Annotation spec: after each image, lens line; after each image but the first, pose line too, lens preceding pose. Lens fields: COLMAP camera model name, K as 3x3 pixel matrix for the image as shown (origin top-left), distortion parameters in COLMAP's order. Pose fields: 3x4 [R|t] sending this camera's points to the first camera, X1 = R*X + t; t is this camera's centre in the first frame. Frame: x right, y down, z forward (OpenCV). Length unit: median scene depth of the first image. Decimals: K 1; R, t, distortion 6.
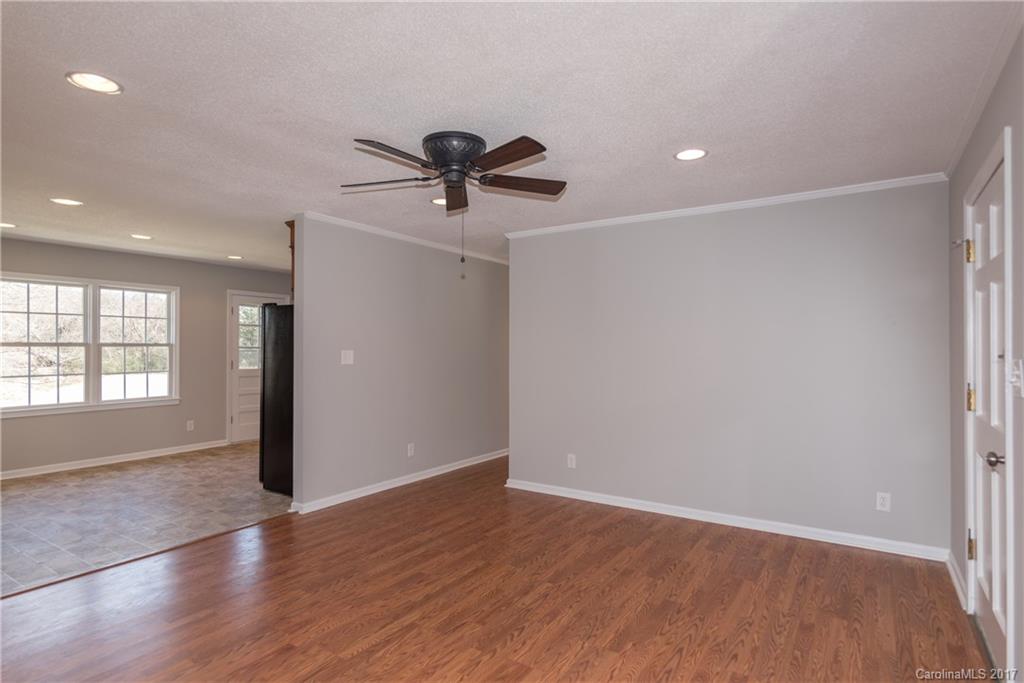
lens RADIAL K [[560.2, 0, 532.3], [0, 560.2, 383.4], [0, 0, 1]] dist [0.000403, -0.000092]
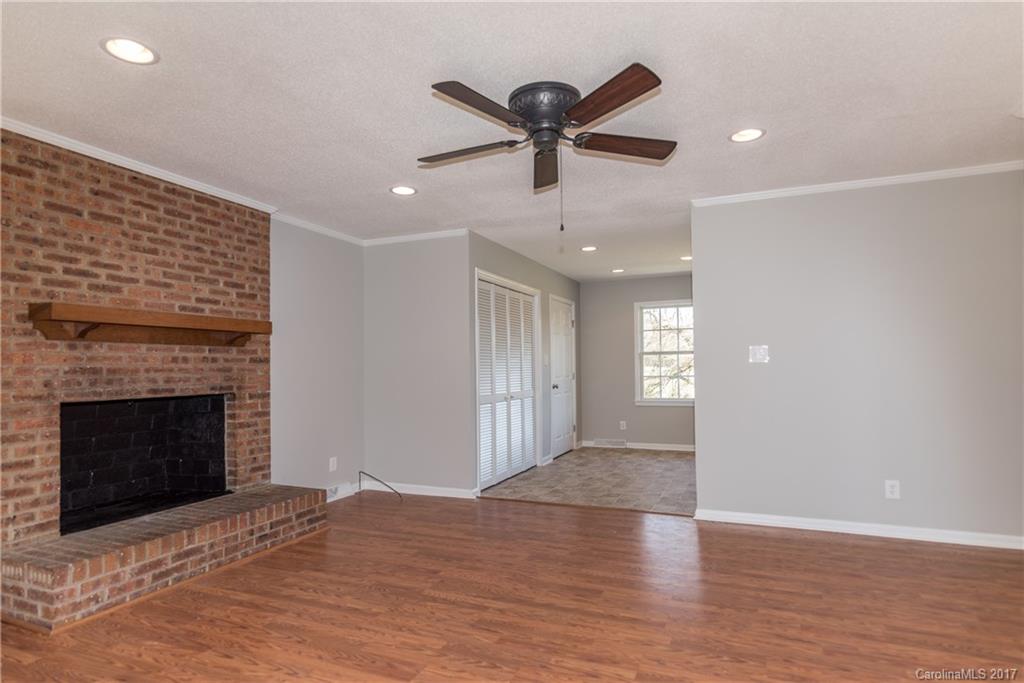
lens RADIAL K [[551.8, 0, 487.8], [0, 551.8, 359.3], [0, 0, 1]] dist [0.001903, 0.000318]
pose [[0.136181, -0.019437, -0.990493, 0.686246], [-0.049808, 0.998409, -0.026440, 0.008245], [0.989431, 0.052935, 0.134996, 0.742941]]
